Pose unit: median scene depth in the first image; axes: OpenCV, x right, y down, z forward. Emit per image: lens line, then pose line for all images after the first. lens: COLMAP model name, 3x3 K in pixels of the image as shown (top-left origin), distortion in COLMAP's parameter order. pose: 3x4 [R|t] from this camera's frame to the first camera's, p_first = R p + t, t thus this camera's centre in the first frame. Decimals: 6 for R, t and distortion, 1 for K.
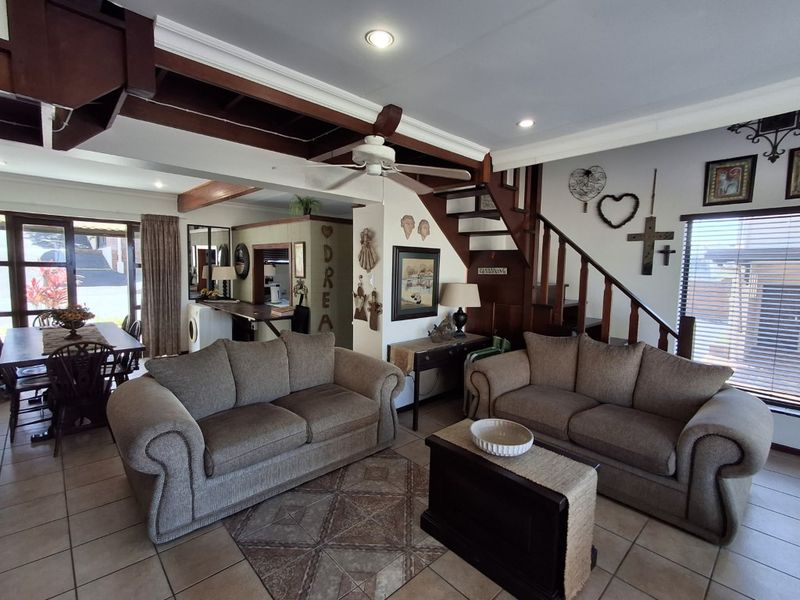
lens RADIAL K [[377.2, 0, 400.0], [0, 377.2, 300.0], [0, 0, 1]] dist [-0.002282, 0.011843]
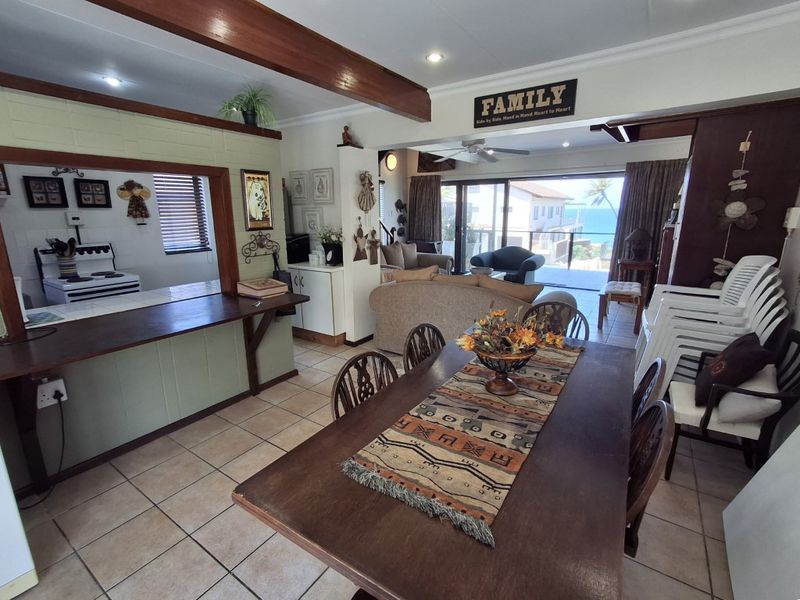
lens RADIAL K [[371.5, 0, 400.0], [0, 371.5, 300.0], [0, 0, 1]] dist [-0.000451, 0.001478]
pose [[-0.219233, -0.251547, 0.942688, -1.158946], [0.087959, 0.957163, 0.275866, -0.119943], [-0.971700, 0.143397, -0.187716, 1.132270]]
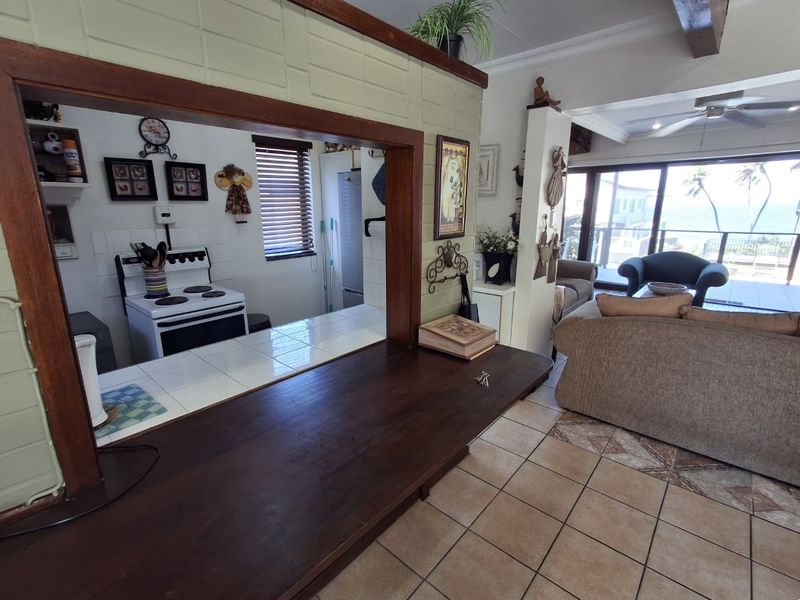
lens RADIAL K [[377.2, 0, 400.0], [0, 377.2, 300.0], [0, 0, 1]] dist [-0.002282, 0.011843]
pose [[-0.089682, -0.270891, 0.958423, -0.817482], [0.090982, 0.956049, 0.278734, -0.134897], [-0.991806, 0.112197, -0.061095, 1.340844]]
